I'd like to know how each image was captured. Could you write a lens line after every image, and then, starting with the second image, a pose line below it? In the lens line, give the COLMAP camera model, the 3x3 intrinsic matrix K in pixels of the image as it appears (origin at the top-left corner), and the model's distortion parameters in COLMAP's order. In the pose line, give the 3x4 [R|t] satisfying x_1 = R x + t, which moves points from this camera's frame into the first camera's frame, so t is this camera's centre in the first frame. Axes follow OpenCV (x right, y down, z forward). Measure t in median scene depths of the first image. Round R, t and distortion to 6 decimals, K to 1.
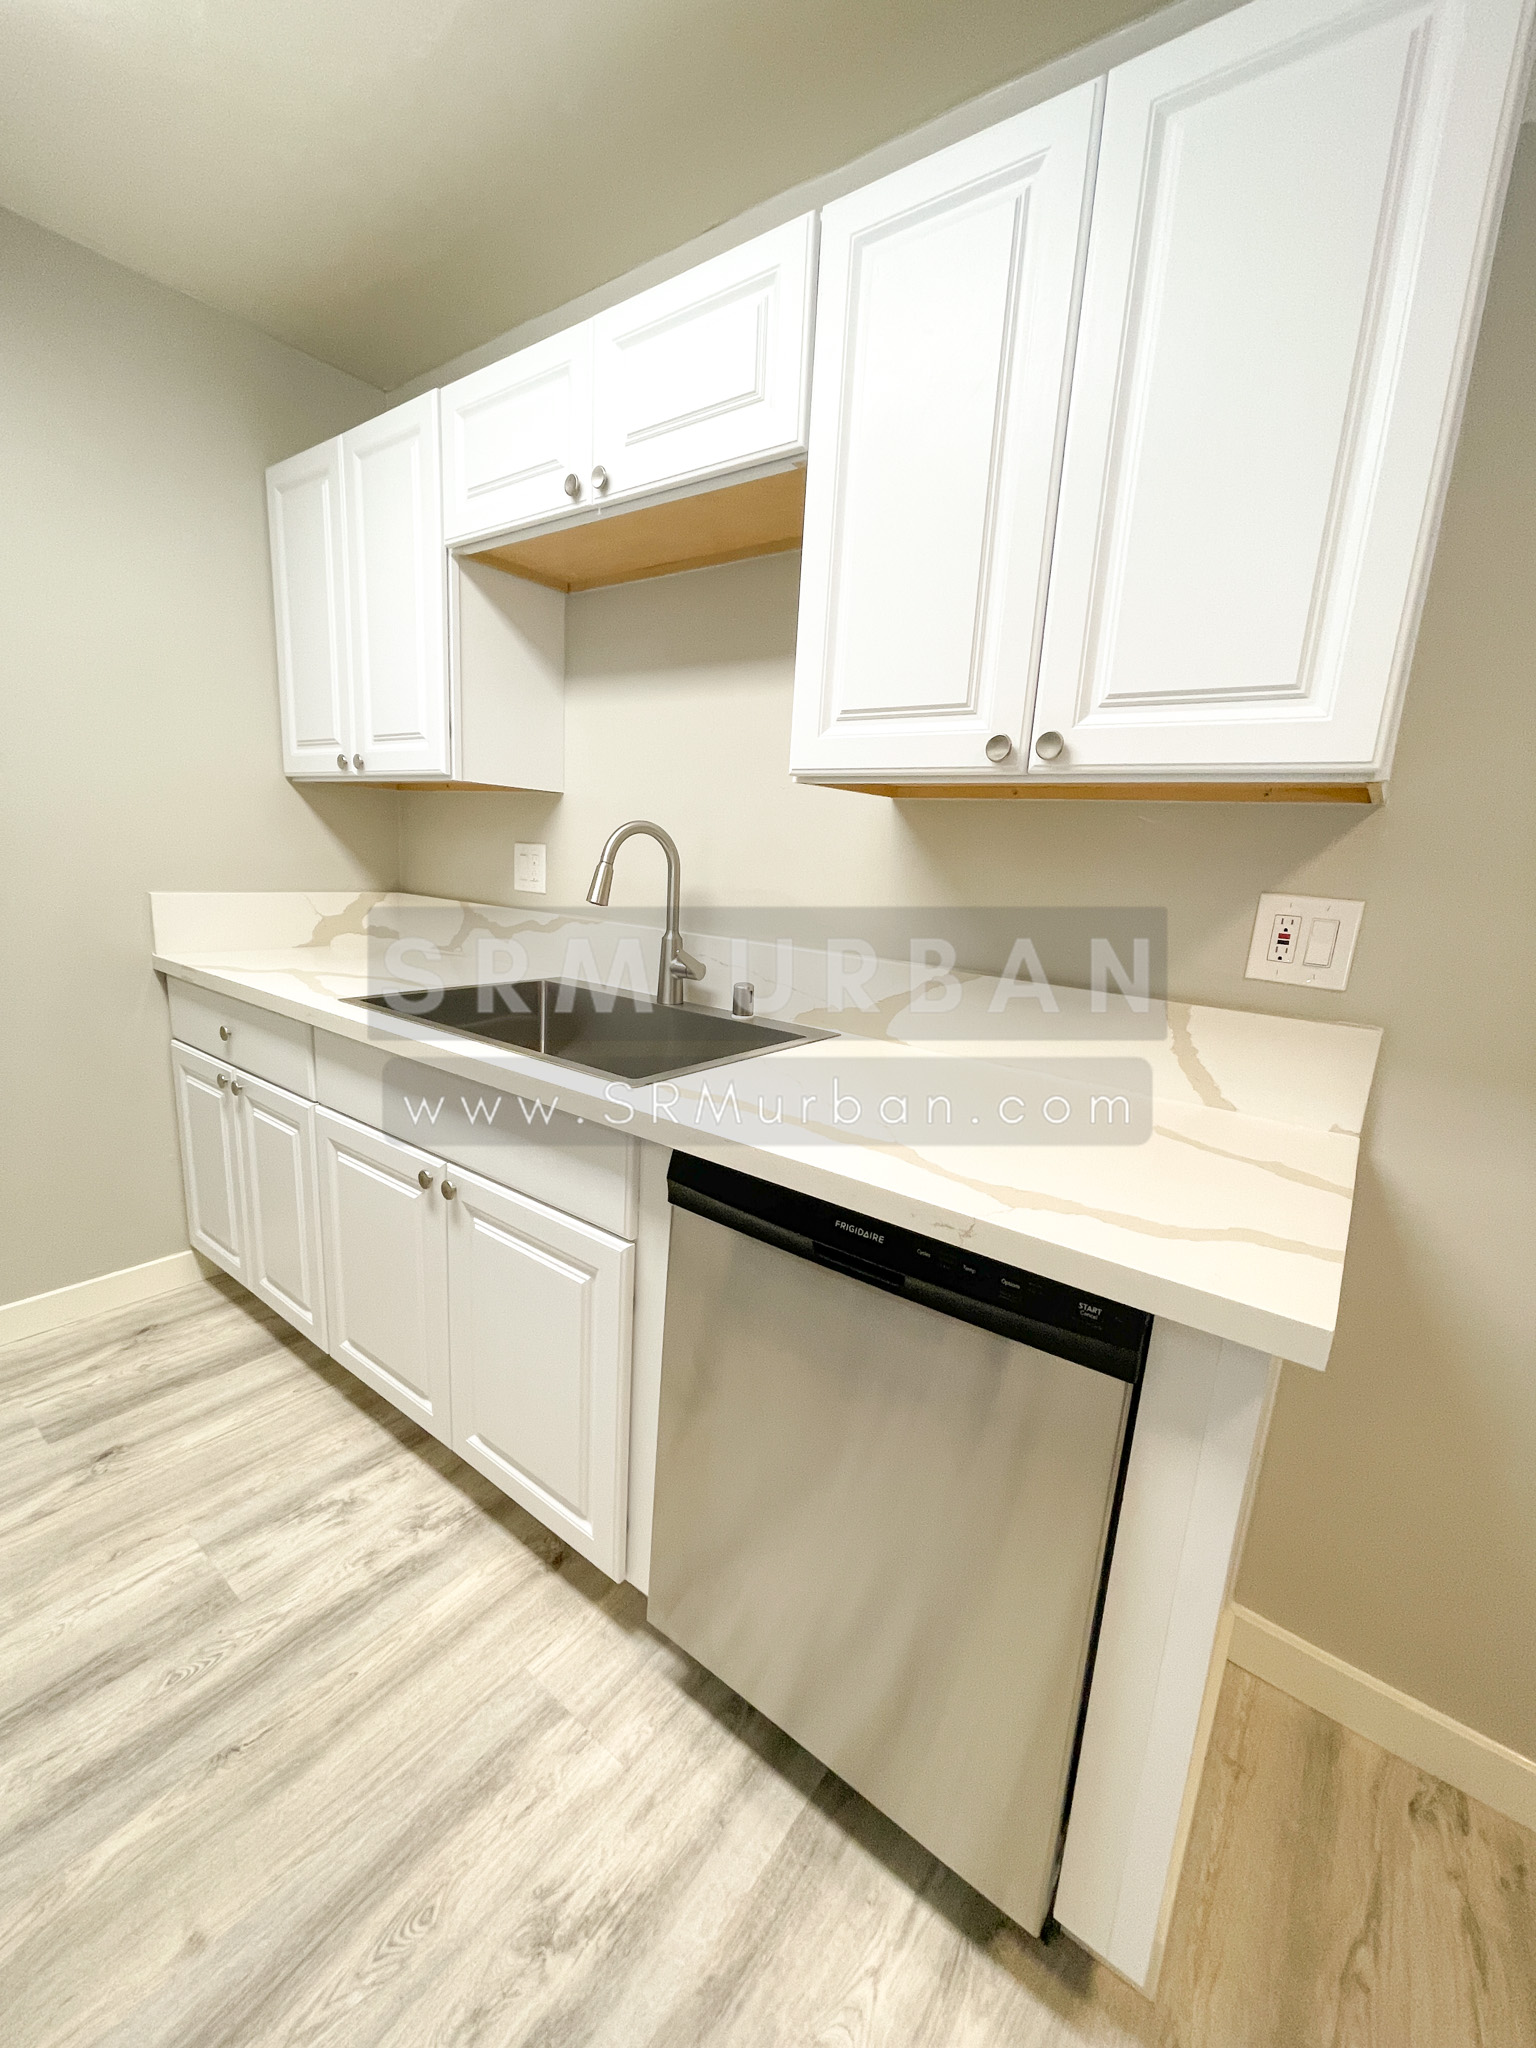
lens RADIAL K [[828.4, 0, 775.3], [0, 828.4, 1031.4], [0, 0, 1]] dist [-0.000427, 0.000418]
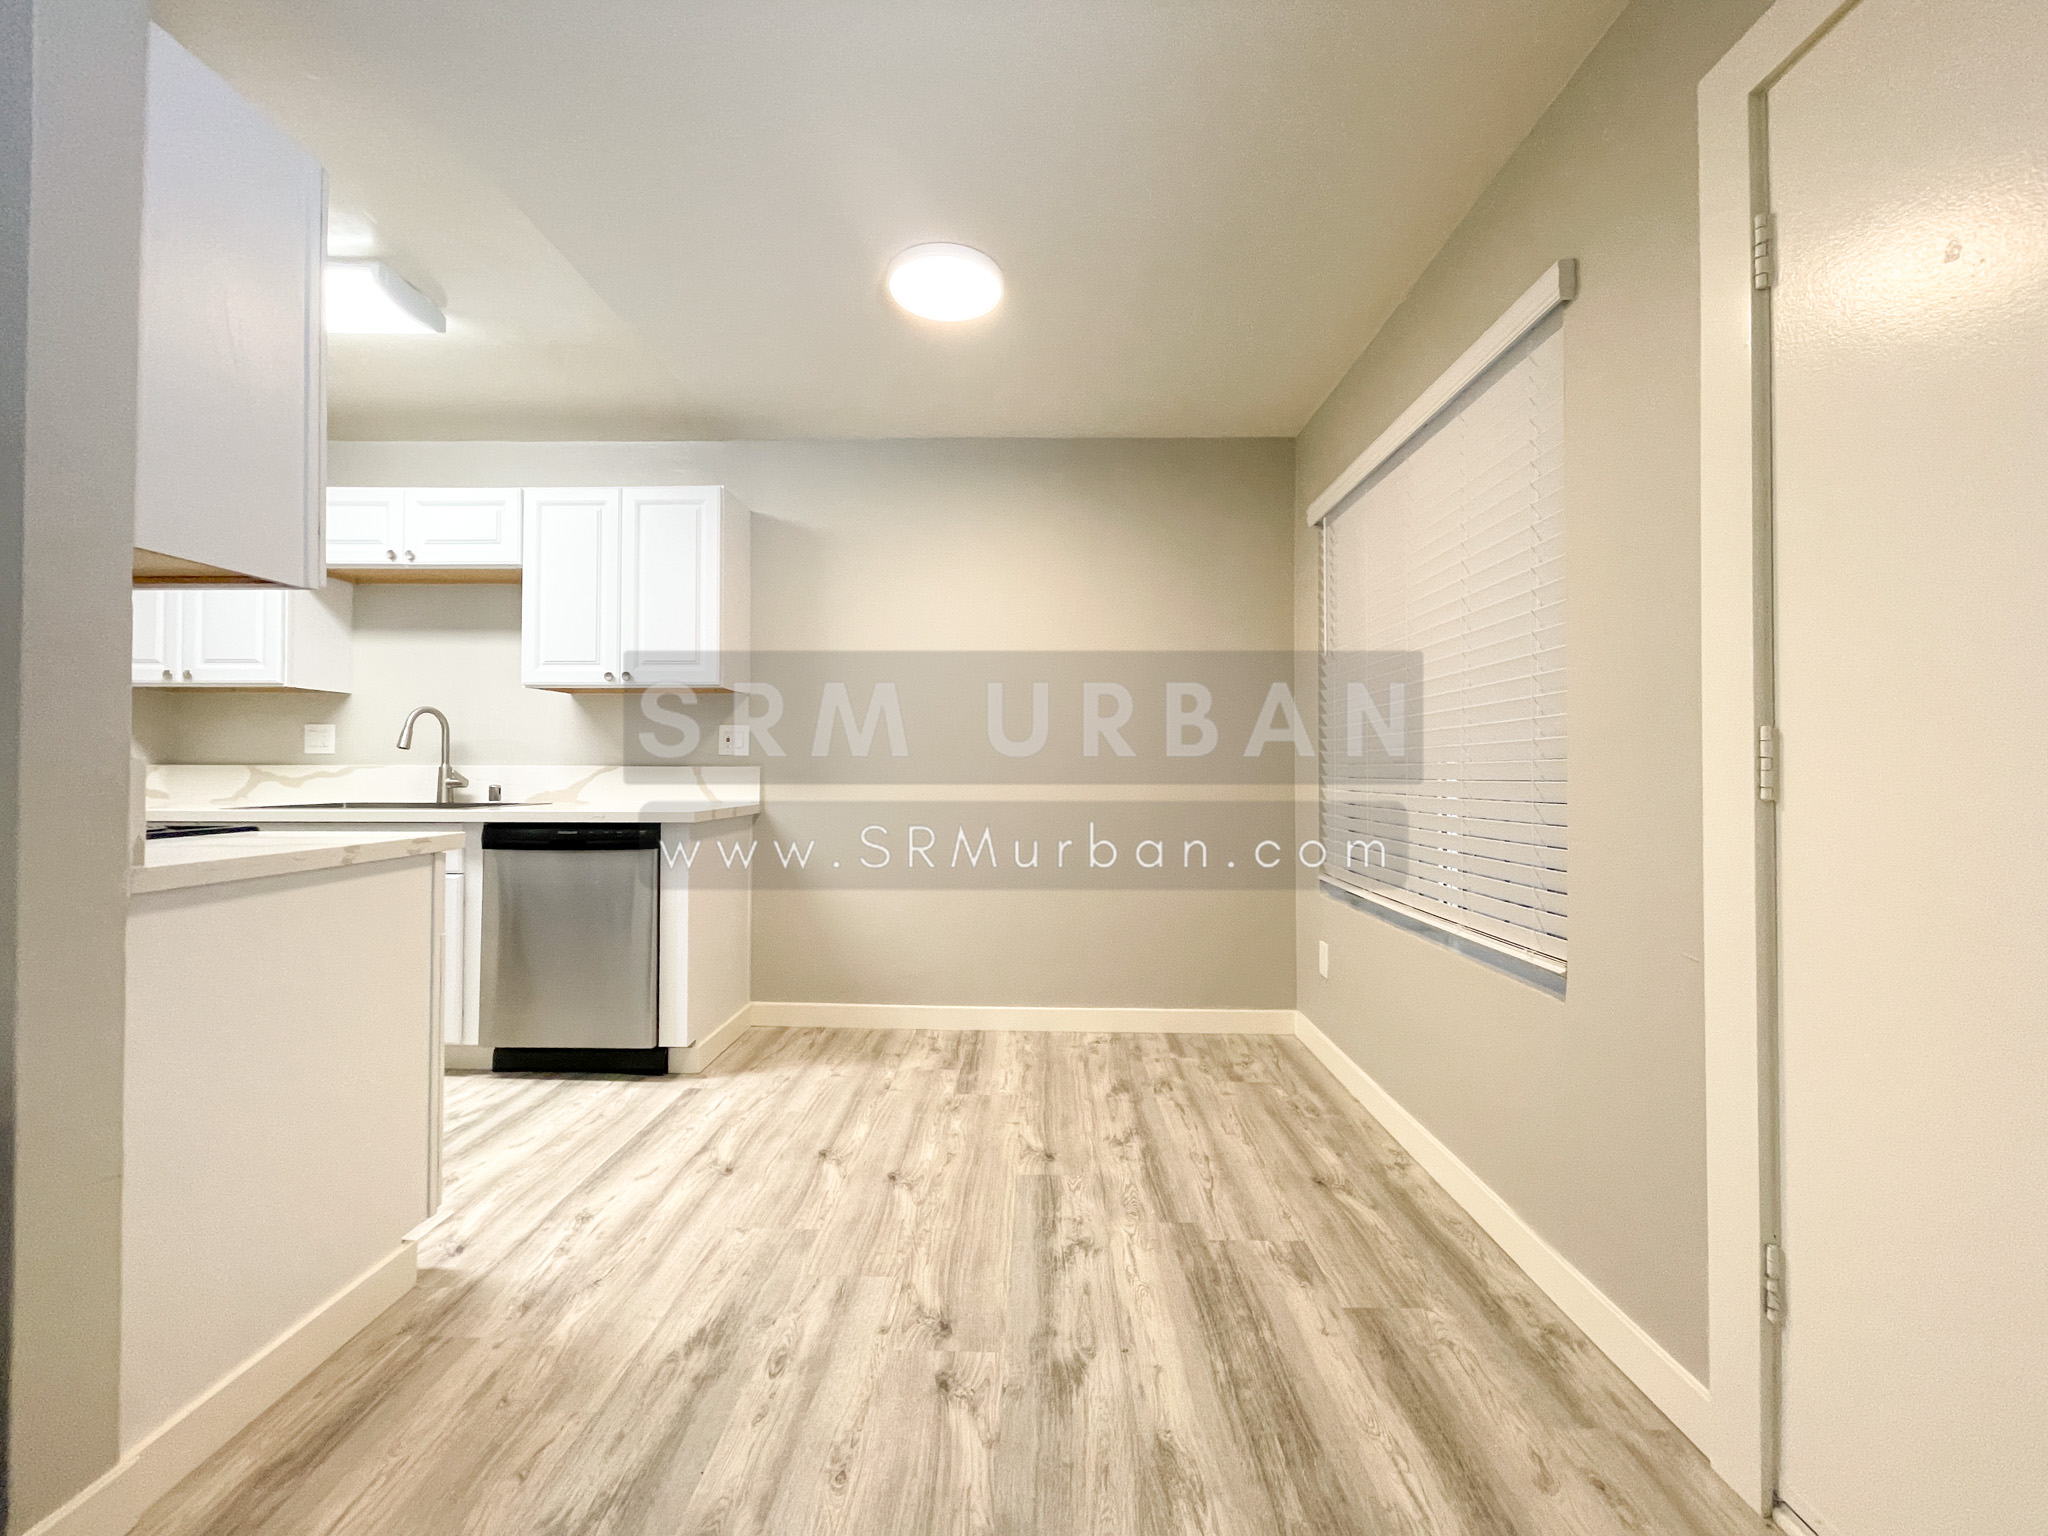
lens RADIAL K [[828.4, 0, 1025.7], [0, 828.4, 760.3], [0, 0, 1]] dist [-0.000427, 0.000418]
pose [[0.811339, -0.048207, 0.582584, -0.185979], [0.166790, 0.974258, -0.151663, 0.461669], [-0.560276, 0.220220, 0.798495, -1.521708]]
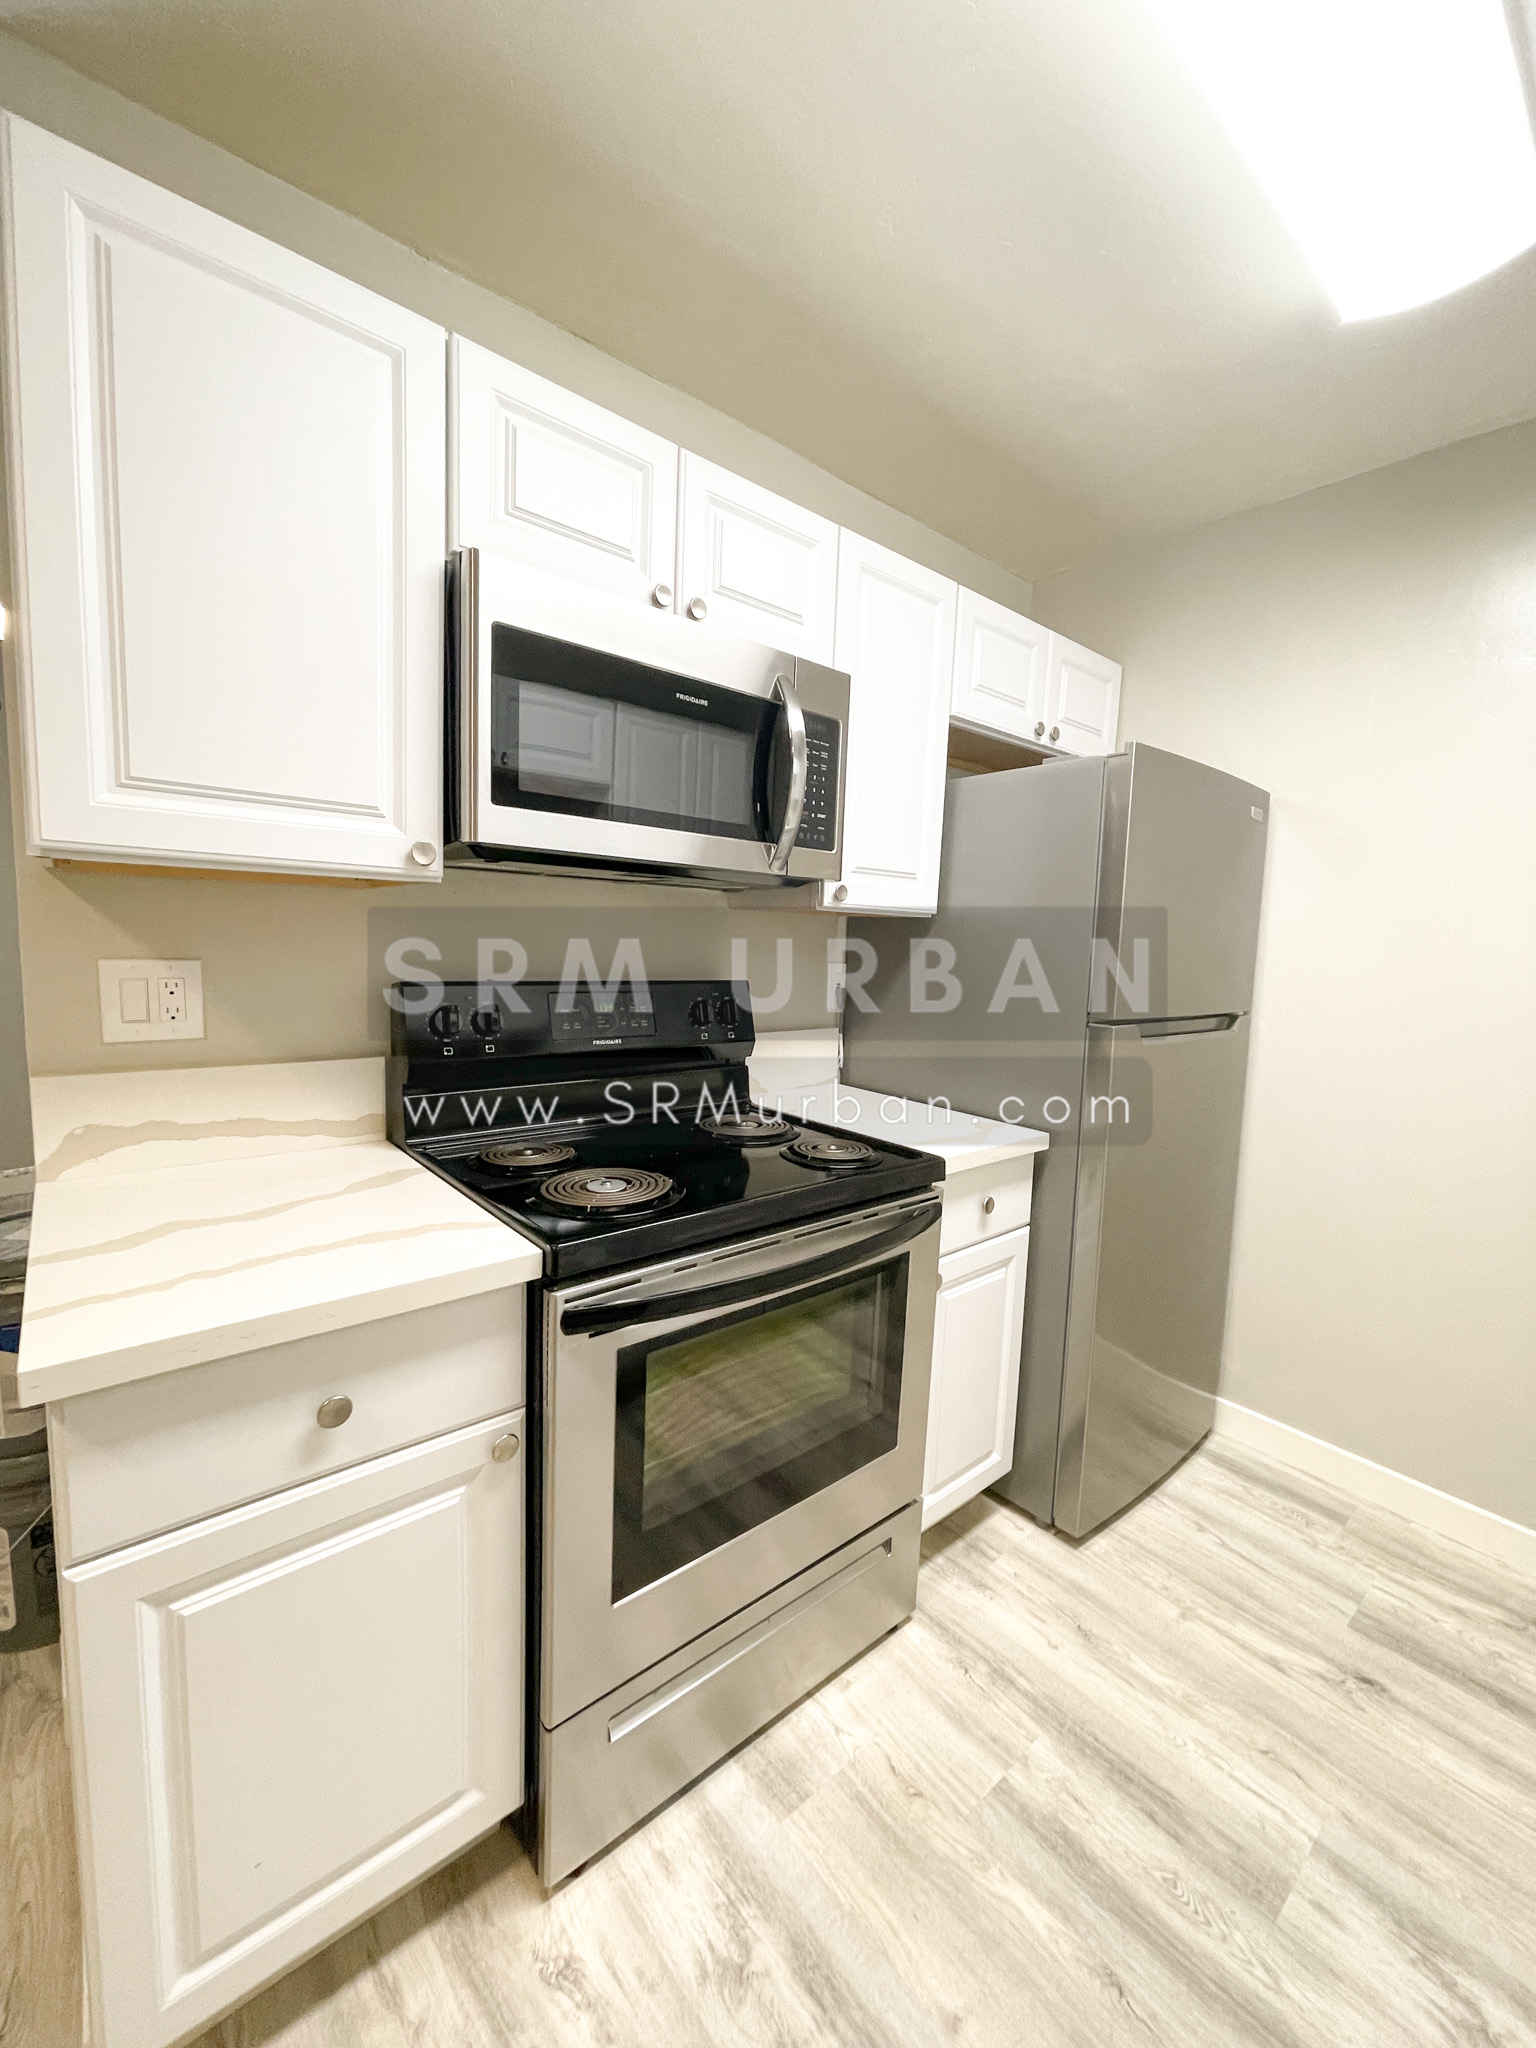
lens RADIAL K [[812.5, 0, 768.0], [0, 812.5, 1024.0], [0, 0, 1]] dist [-0.001673, -0.002559]
pose [[-0.224649, 0.034040, -0.973845, 0.206403], [-0.255887, 0.962255, 0.092663, -0.112758], [0.940242, 0.270011, -0.207459, 0.413789]]
